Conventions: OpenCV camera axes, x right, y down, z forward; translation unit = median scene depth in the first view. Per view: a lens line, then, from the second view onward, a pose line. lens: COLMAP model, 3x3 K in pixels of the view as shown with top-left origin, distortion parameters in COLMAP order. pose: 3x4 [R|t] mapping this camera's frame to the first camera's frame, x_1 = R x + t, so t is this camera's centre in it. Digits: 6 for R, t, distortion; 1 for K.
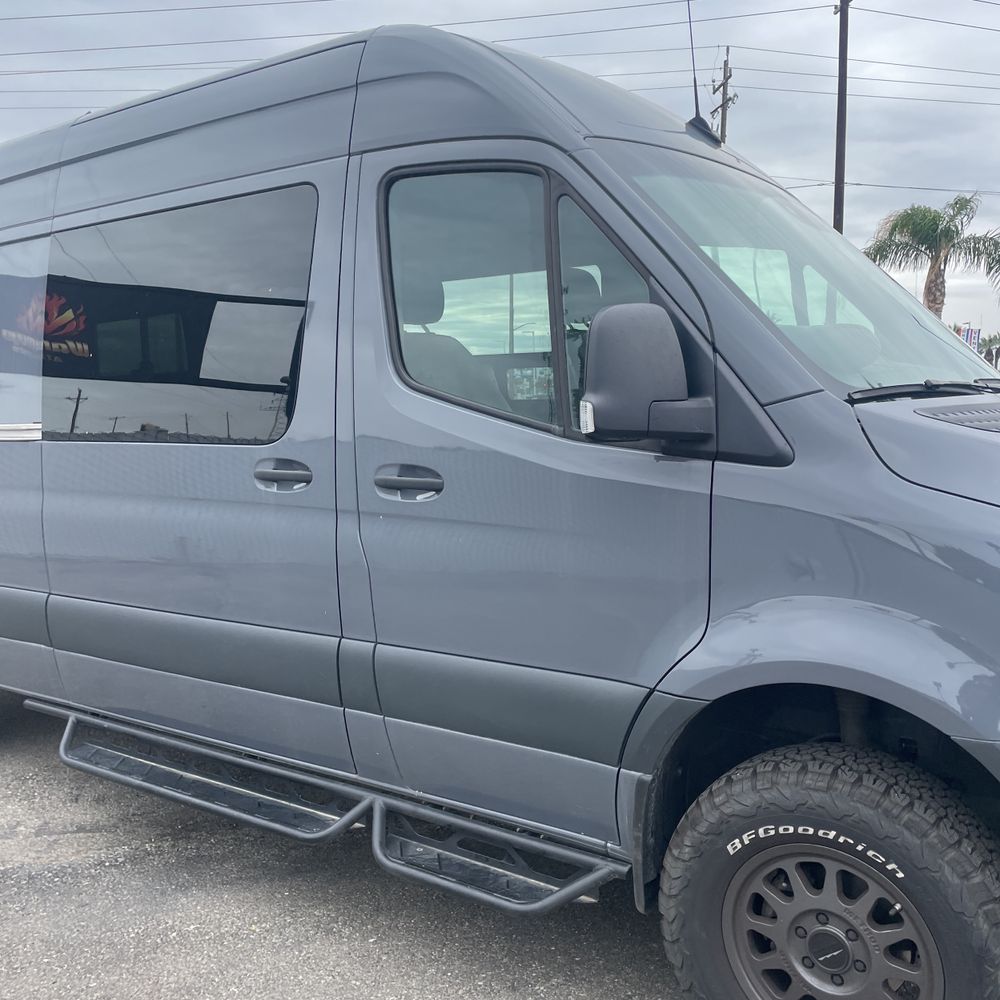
lens RADIAL K [[999.9, 0, 500.3], [0, 999.9, 498.5], [0, 0, 1]] dist [0.043607, 0.000000]
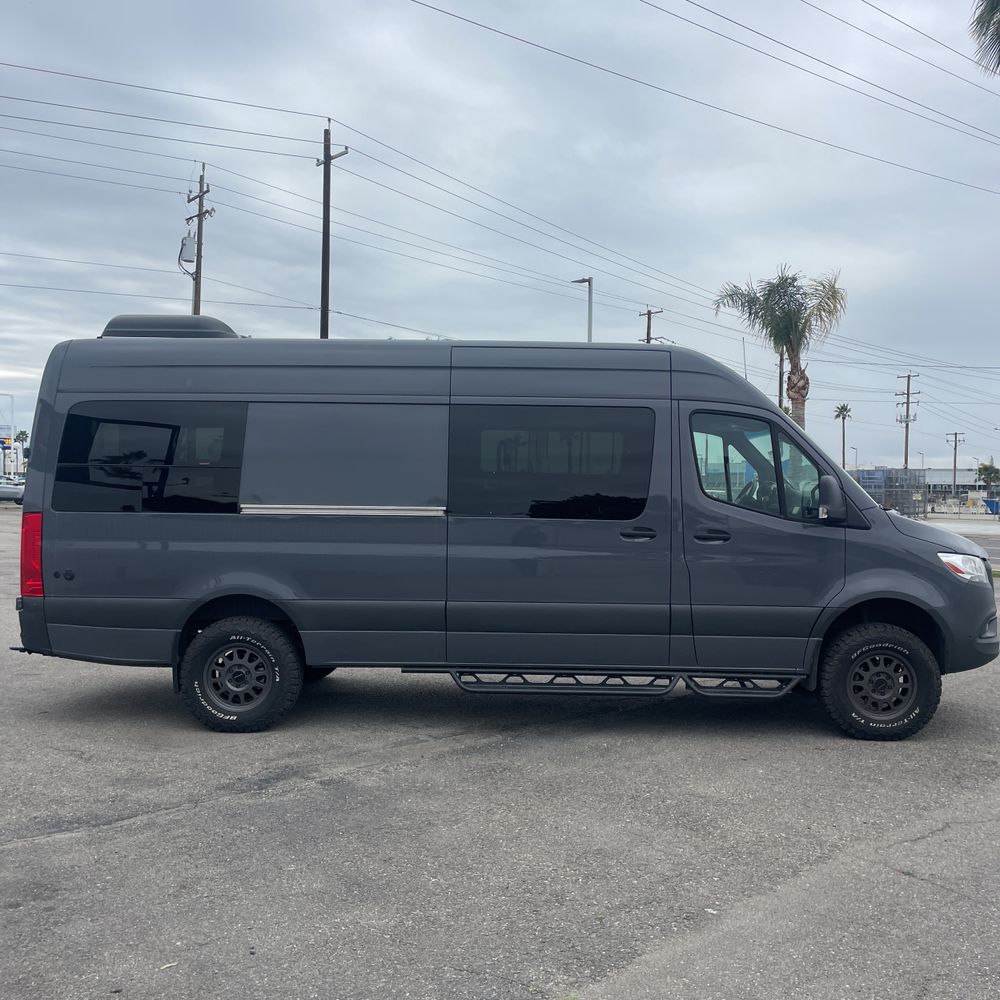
lens RADIAL K [[999.9, 0, 519.6], [0, 999.9, 506.5], [0, 0, 1]] dist [0.043607, 0.000000]
pose [[0.822409, 0.028349, 0.568189, -1.760364], [0.019407, 0.996778, -0.077823, 0.086730], [-0.568565, 0.075029, 0.819210, -0.707870]]
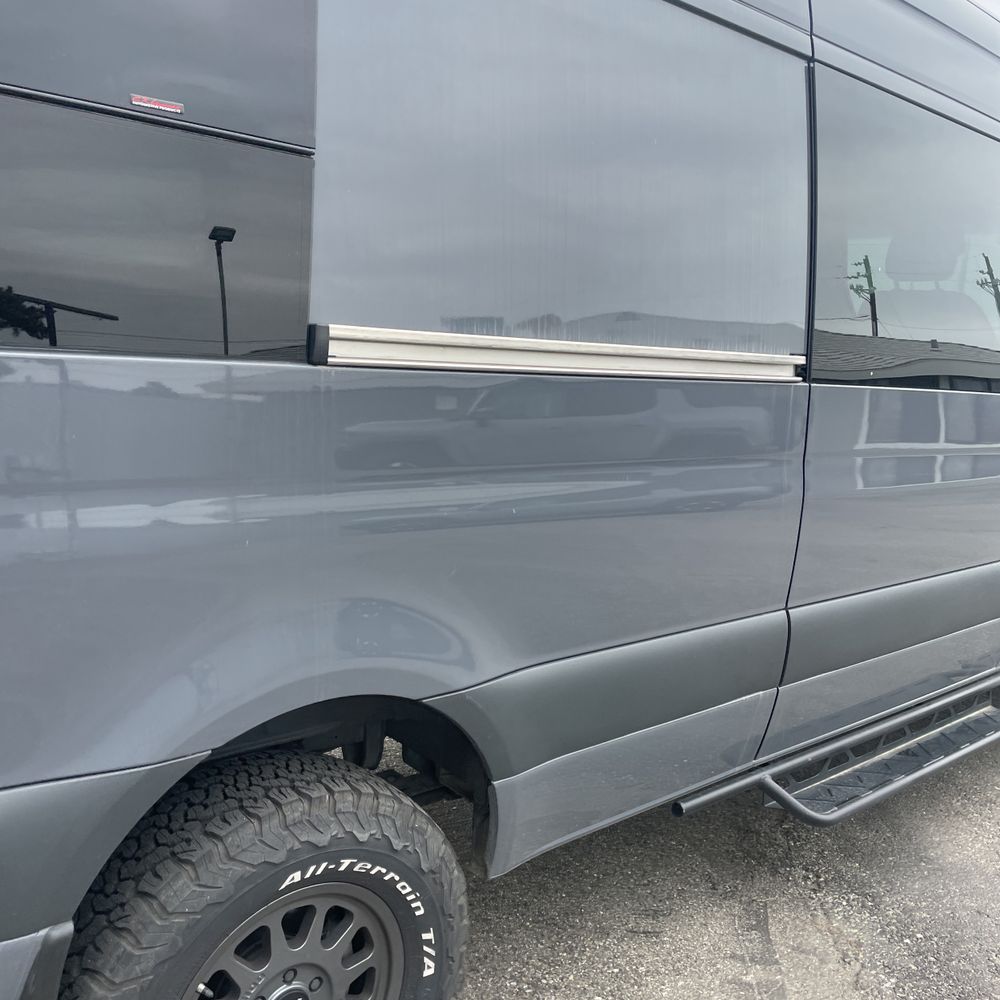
lens RADIAL K [[999.9, 0, 491.2], [0, 999.9, 490.5], [0, 0, 1]] dist [0.043607, 0.000000]
pose [[0.216721, -0.103576, 0.970723, -1.475959], [0.019000, 0.994615, 0.101883, -0.074509], [-0.976049, -0.003636, 0.217522, 1.360928]]
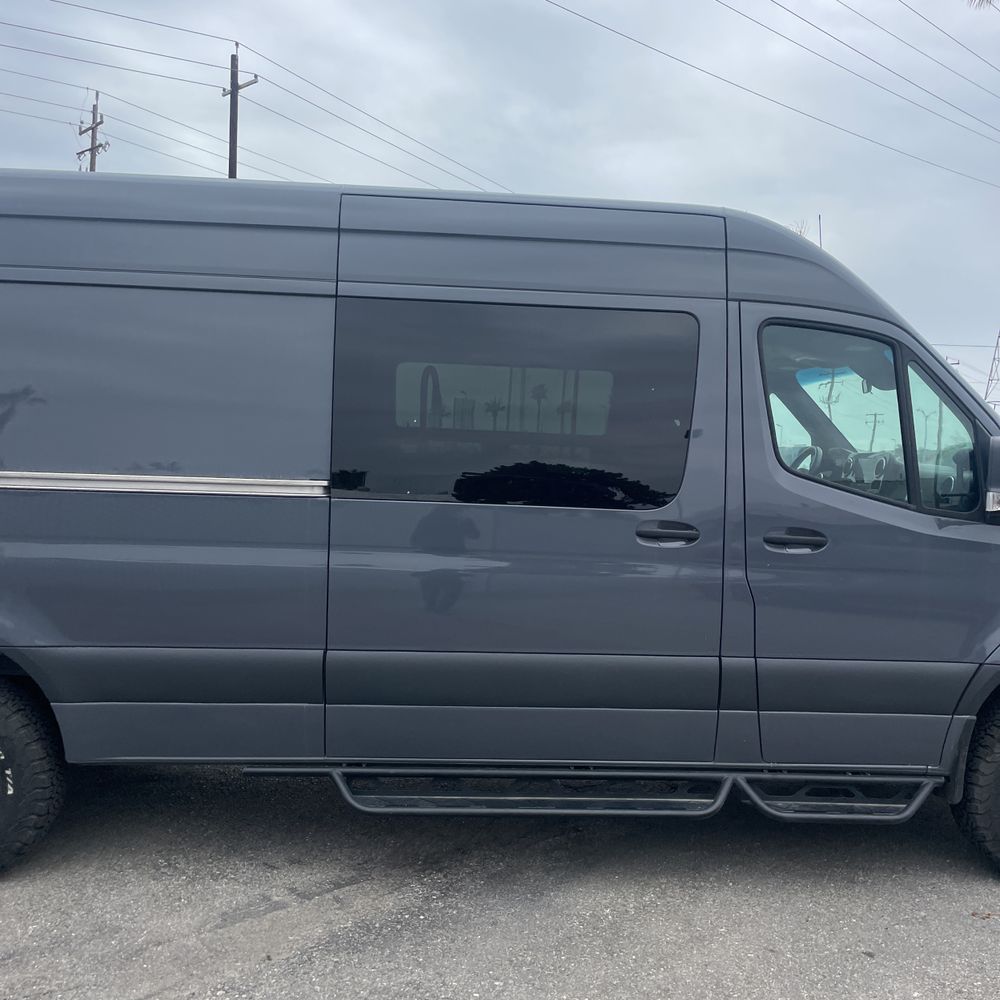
lens RADIAL K [[999.9, 0, 518.2], [0, 999.9, 514.5], [0, 0, 1]] dist [0.043607, 0.000000]
pose [[0.776294, 0.018996, 0.630085, -1.206714], [0.008316, 0.999150, -0.040368, 0.002334], [-0.630317, 0.036577, 0.775476, 0.131457]]
